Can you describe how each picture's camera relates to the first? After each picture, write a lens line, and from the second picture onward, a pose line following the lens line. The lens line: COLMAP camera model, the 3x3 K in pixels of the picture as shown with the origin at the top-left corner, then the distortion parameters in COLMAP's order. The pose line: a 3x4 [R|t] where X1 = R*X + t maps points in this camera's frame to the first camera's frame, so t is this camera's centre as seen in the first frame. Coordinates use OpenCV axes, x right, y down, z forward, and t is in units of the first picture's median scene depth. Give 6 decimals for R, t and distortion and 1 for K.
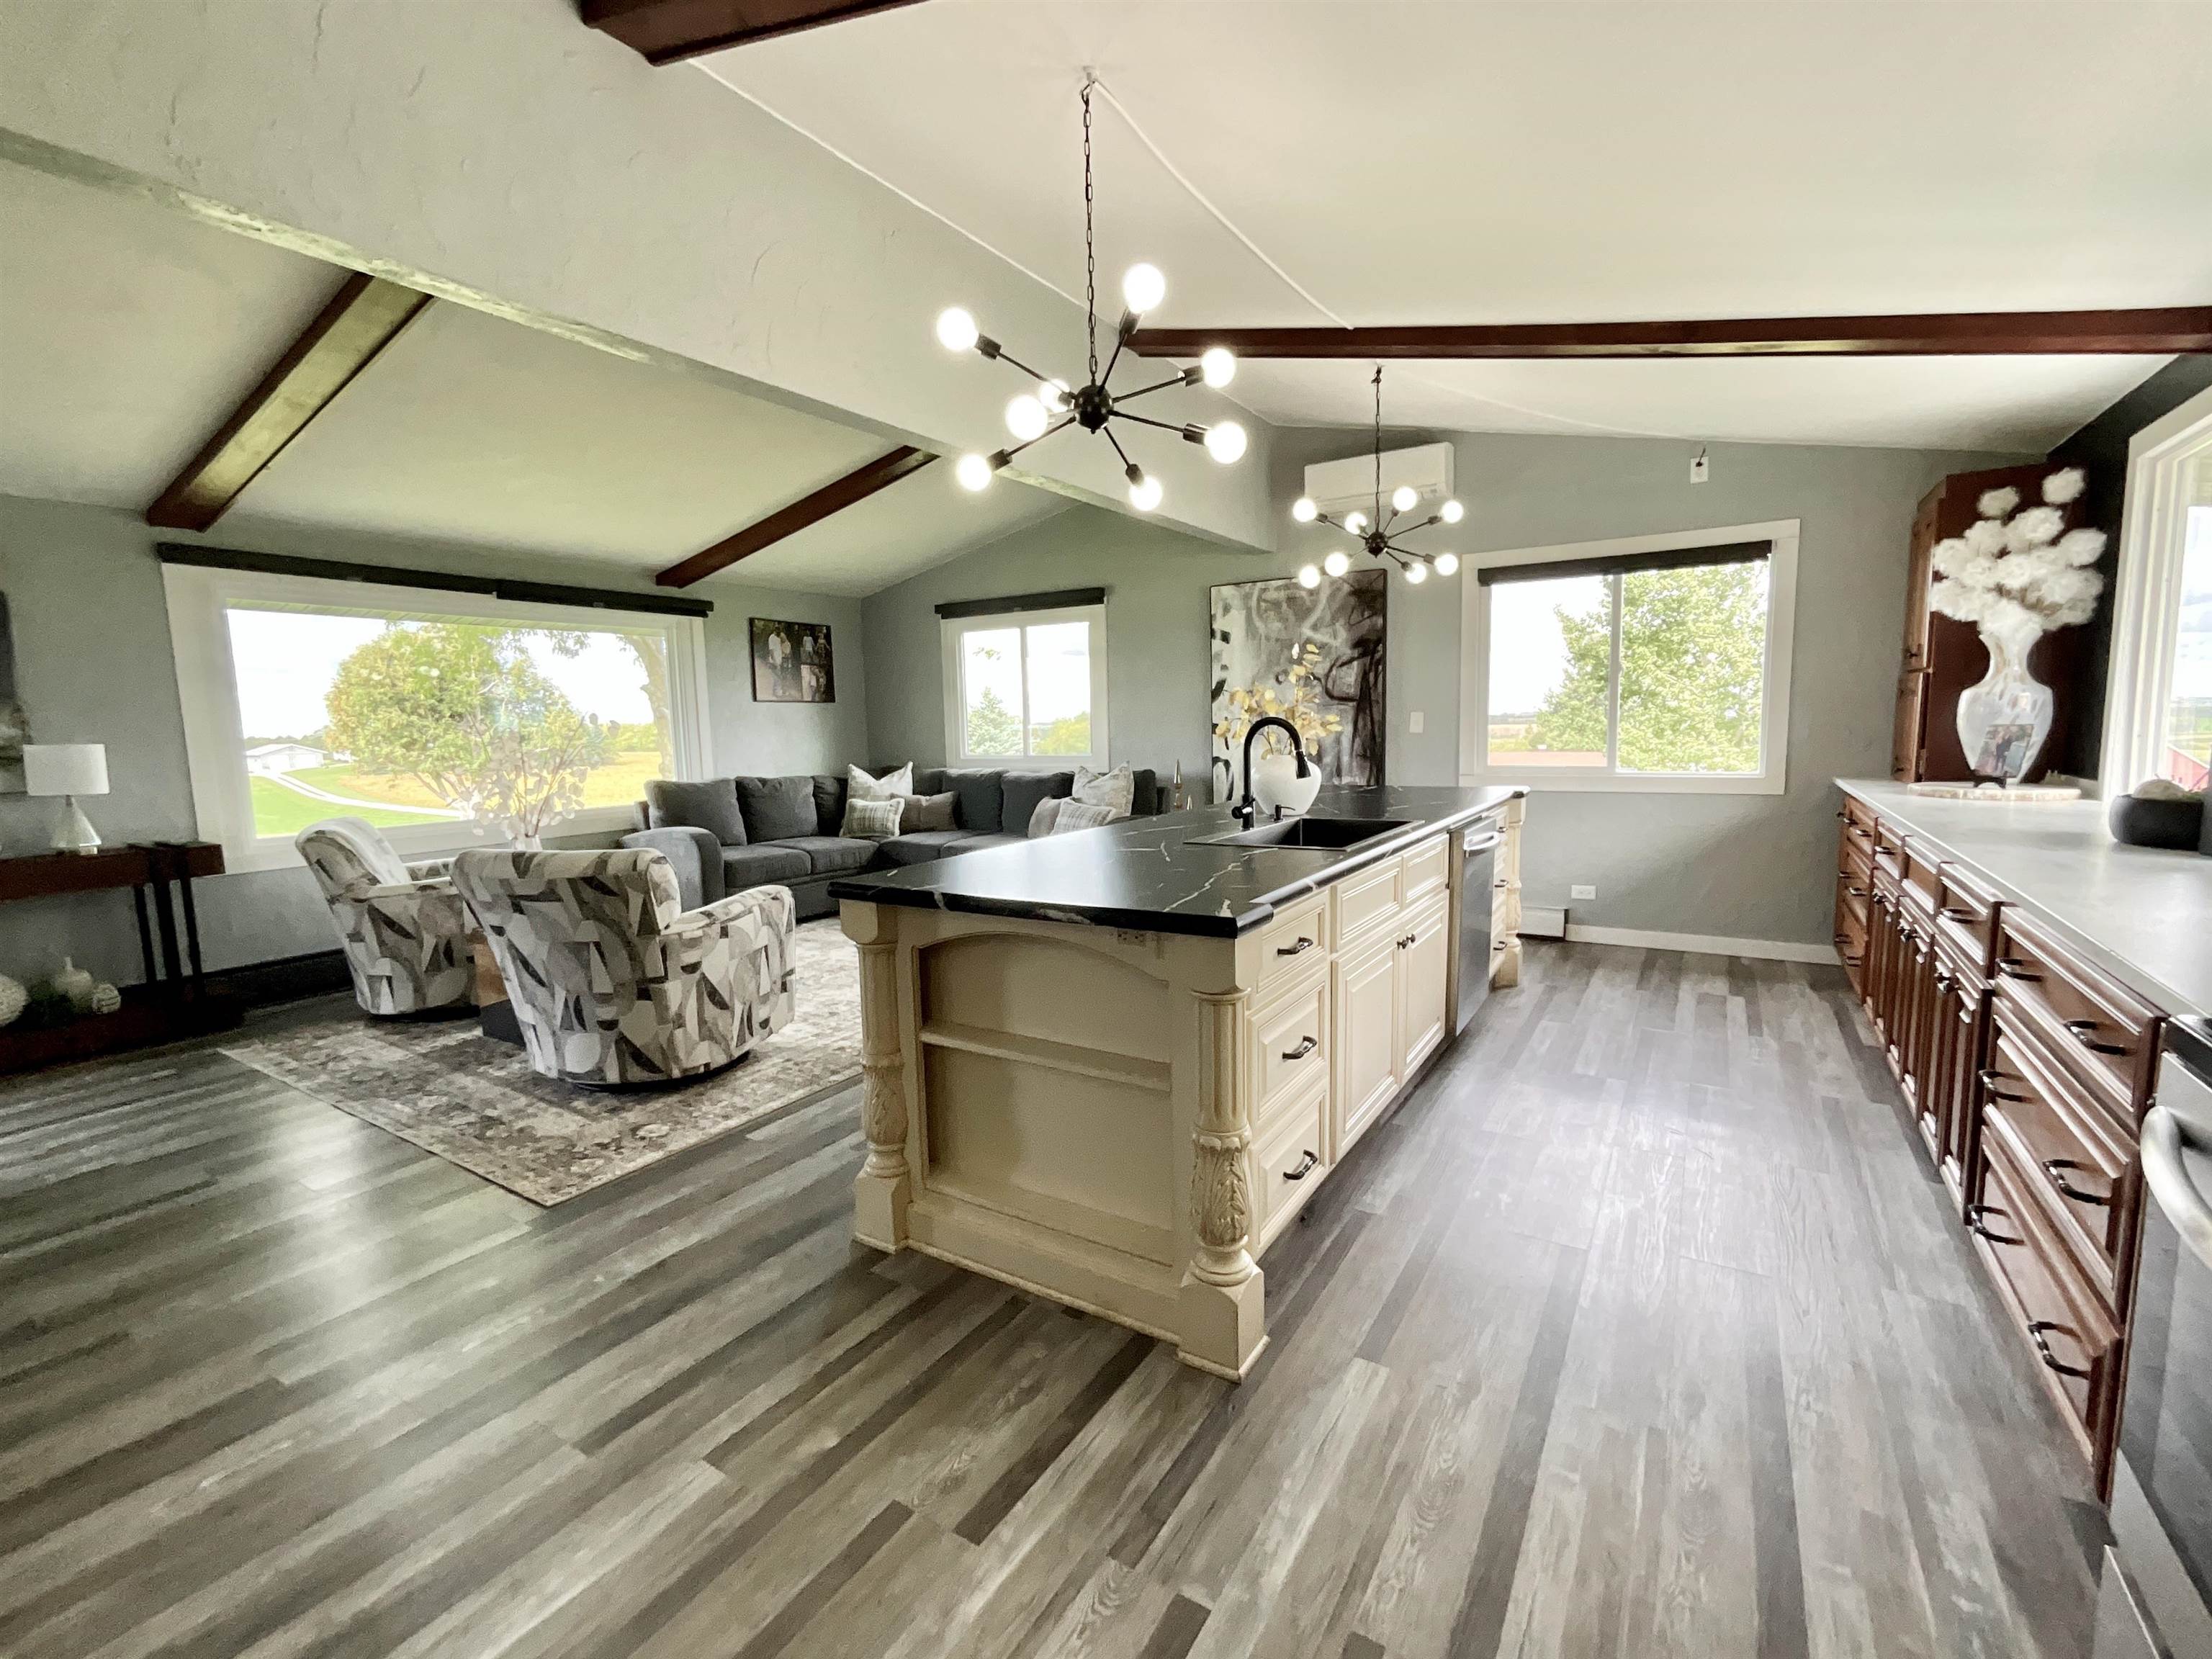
lens RADIAL K [[956.7, 0, 1106.0], [0, 956.7, 829.5], [0, 0, 1]] dist [-0.000007, 0.000635]
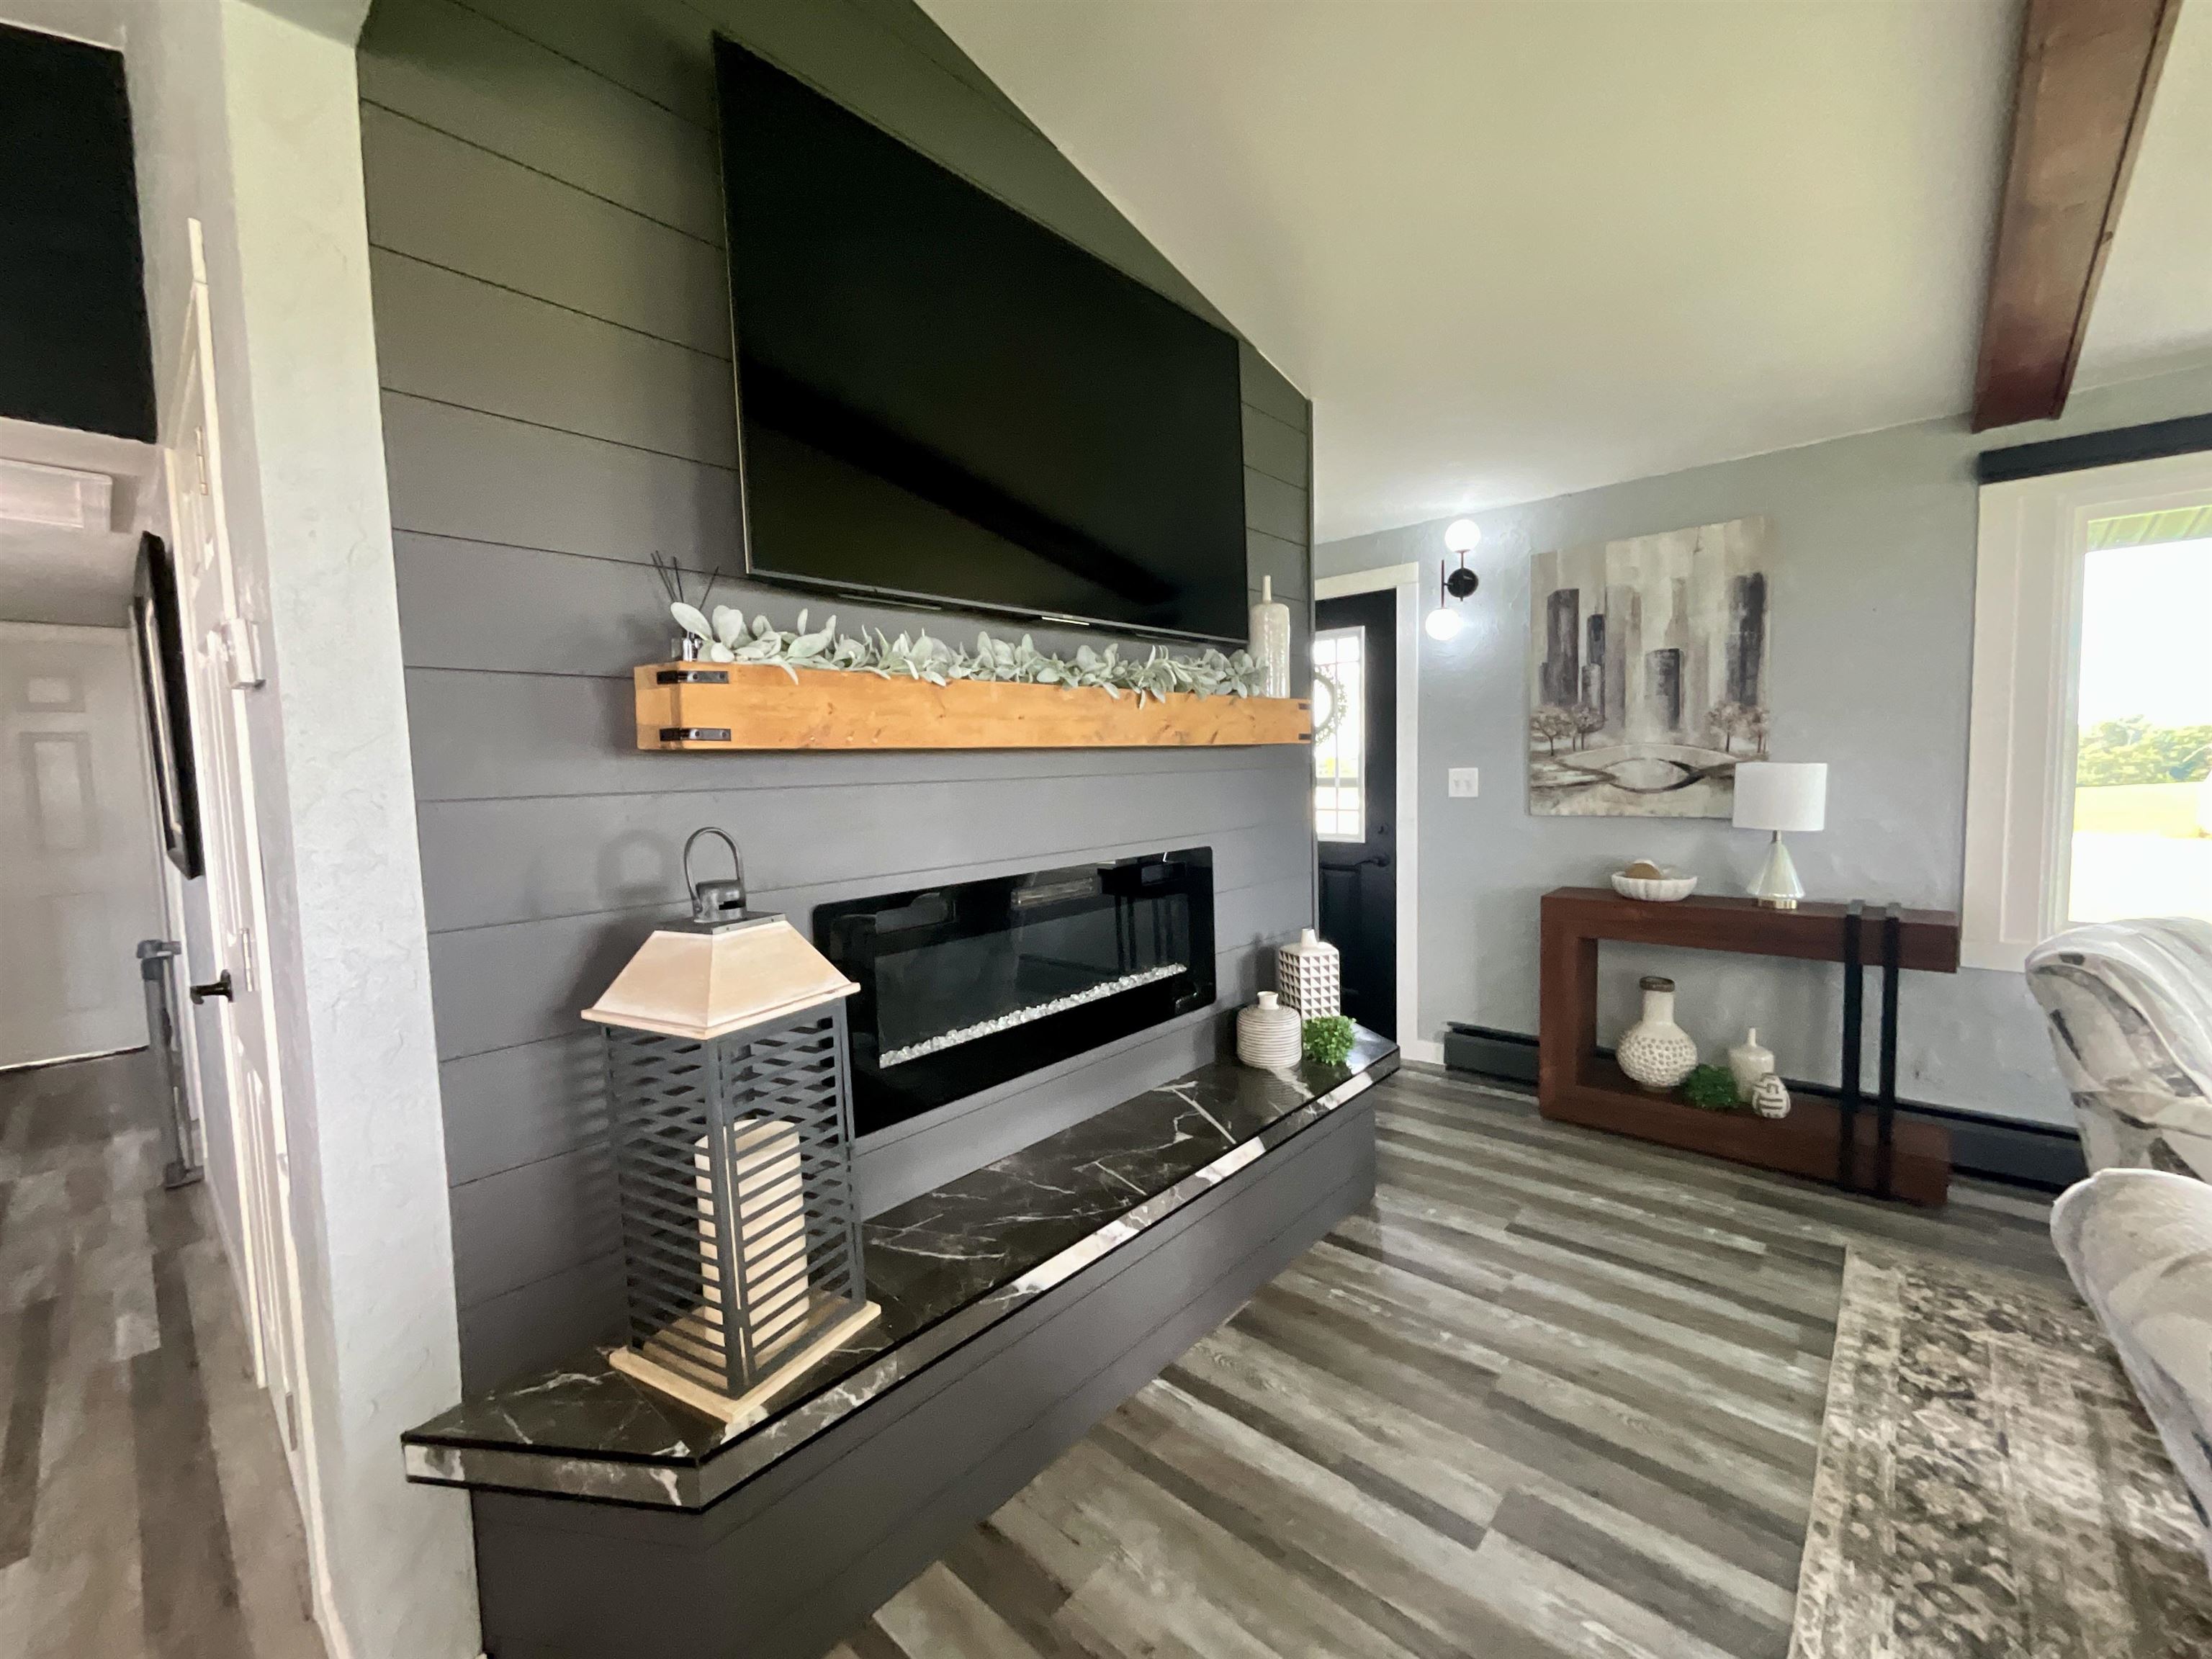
lens RADIAL K [[898.3, 0, 1106.0], [0, 898.3, 829.5], [0, 0, 1]] dist [0.003204, -0.002589]
pose [[-0.167713, 0.101988, -0.980546, -0.310241], [-0.087585, 0.989160, 0.117865, -0.078850], [0.981937, 0.105649, -0.156963, 0.633344]]
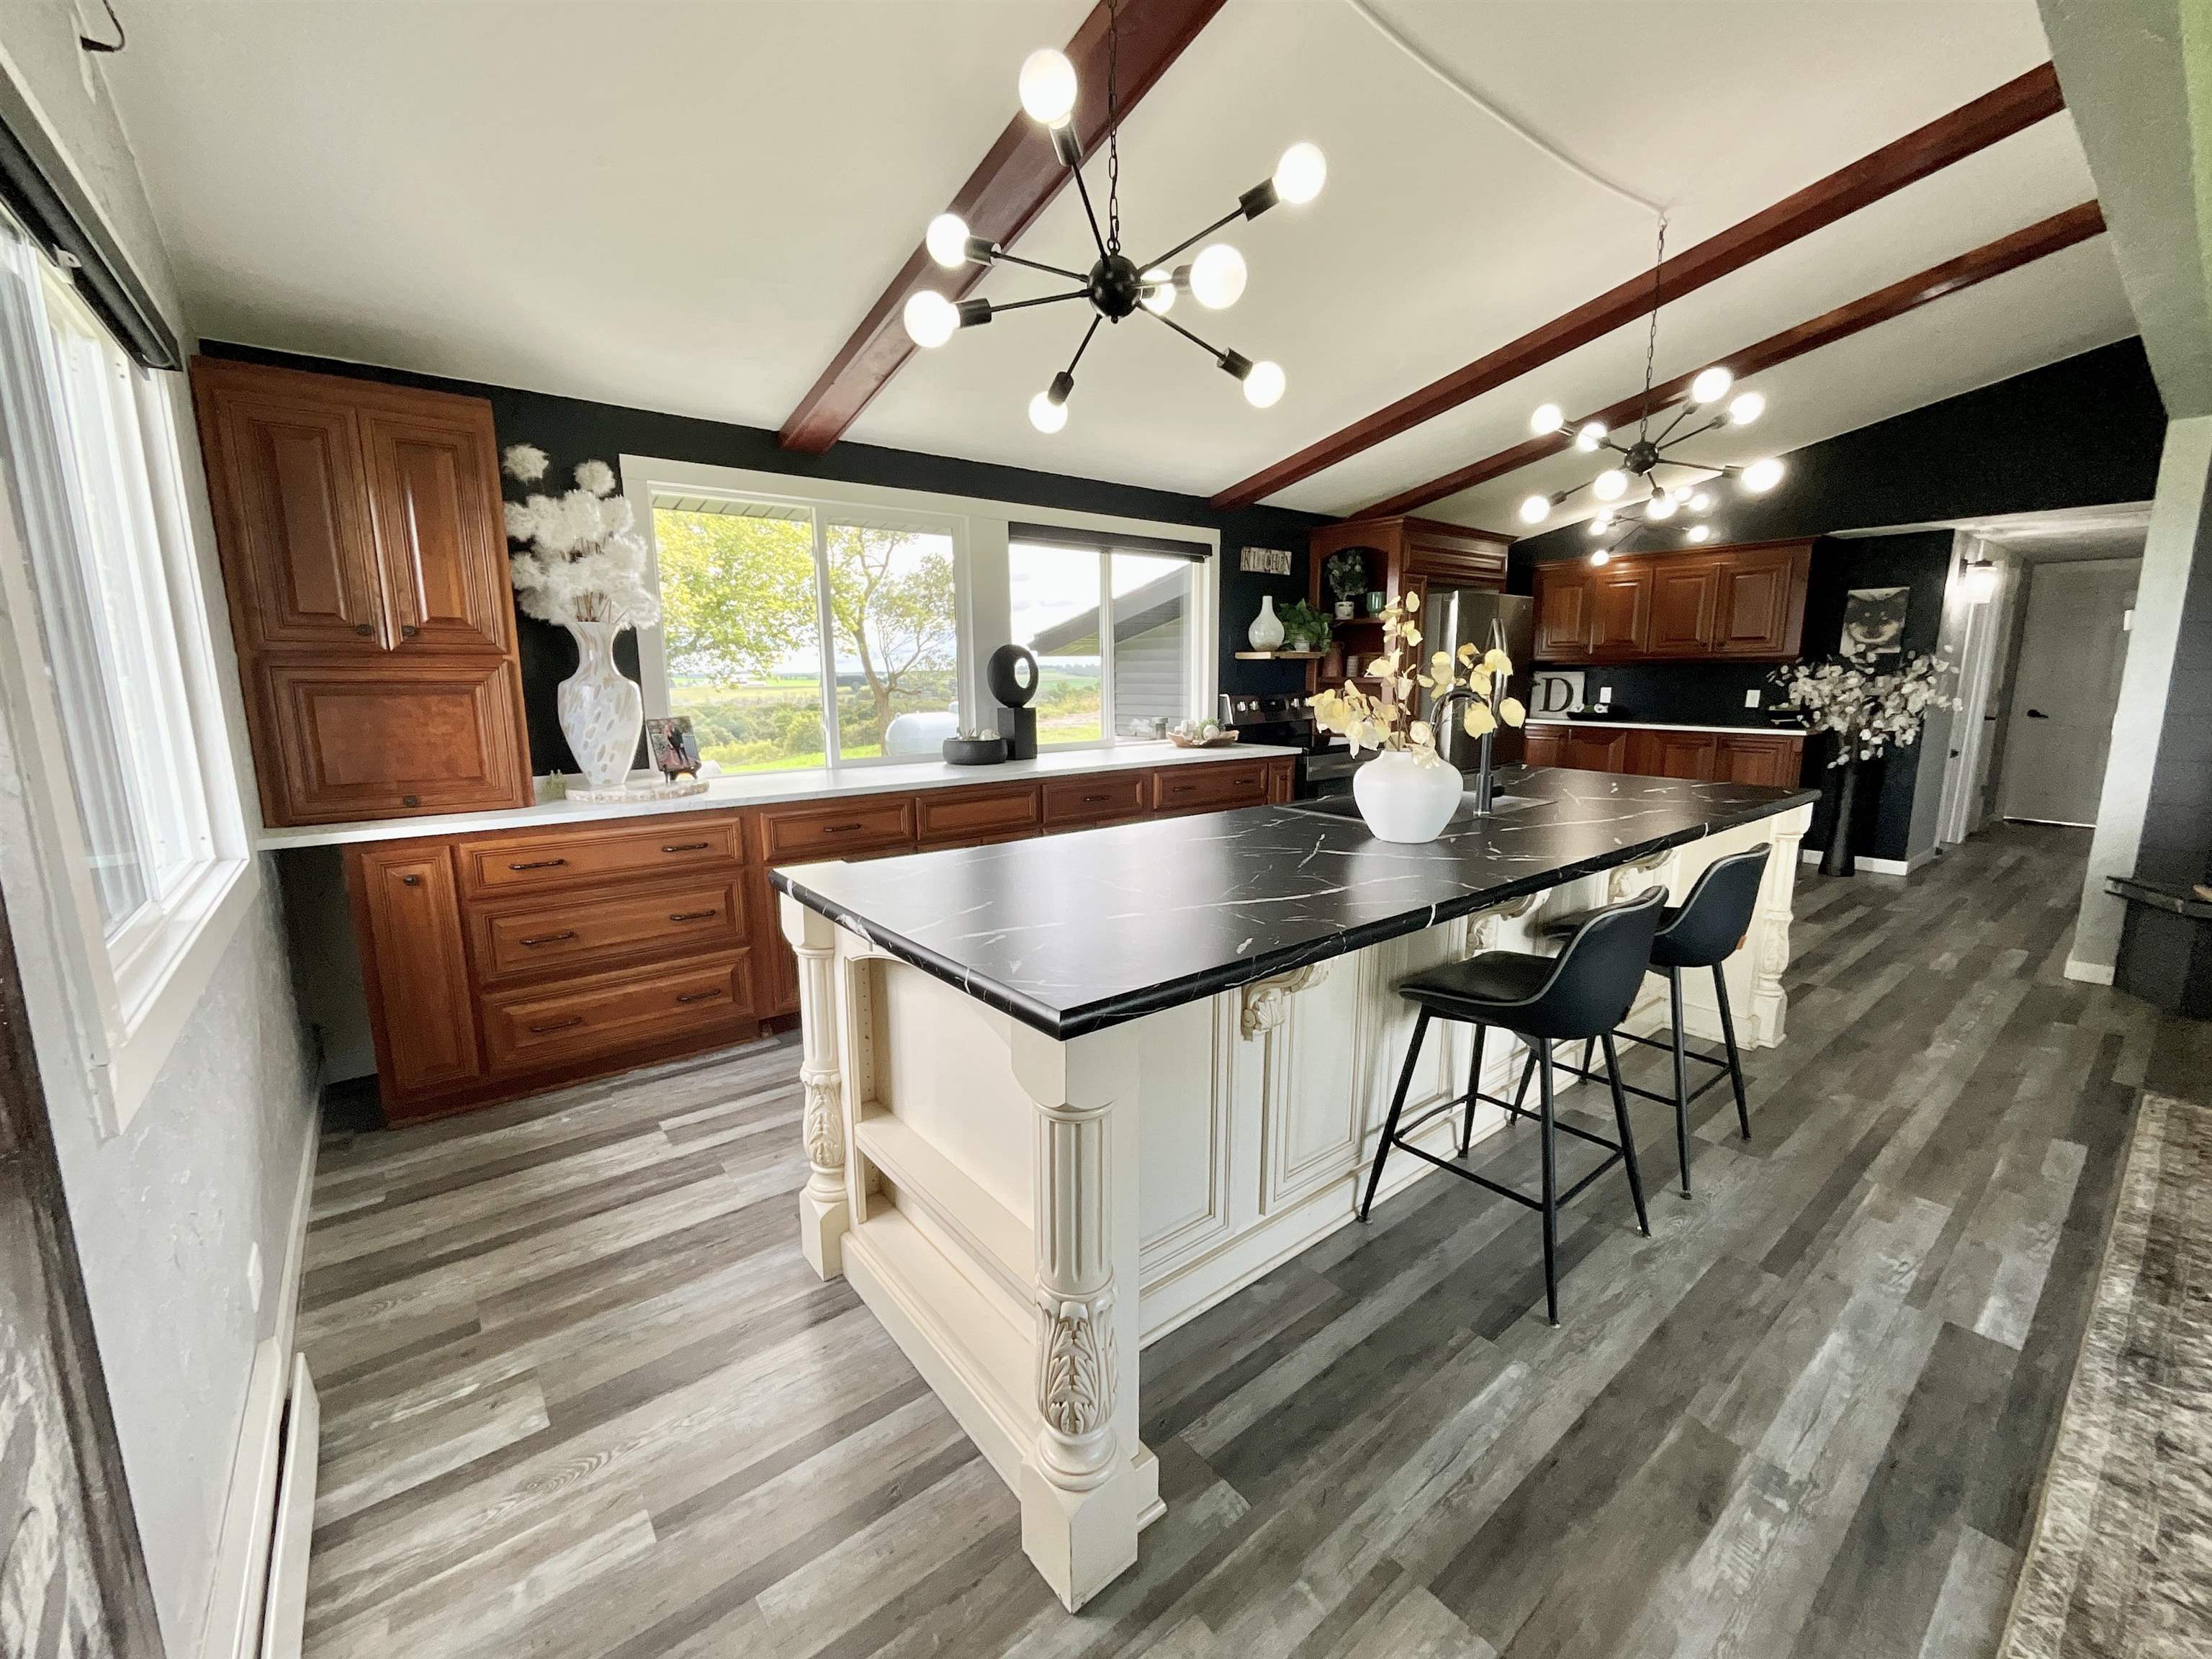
lens RADIAL K [[896.0, 0, 1104.5], [0, 896.0, 824.3], [0, 0, 1]] dist [0.000652, -0.000446]
pose [[-0.942967, -0.023221, 0.332076, 0.176752], [0.070886, 0.960677, 0.268466, -0.211097], [-0.325252, 0.276694, -0.904241, 1.639681]]
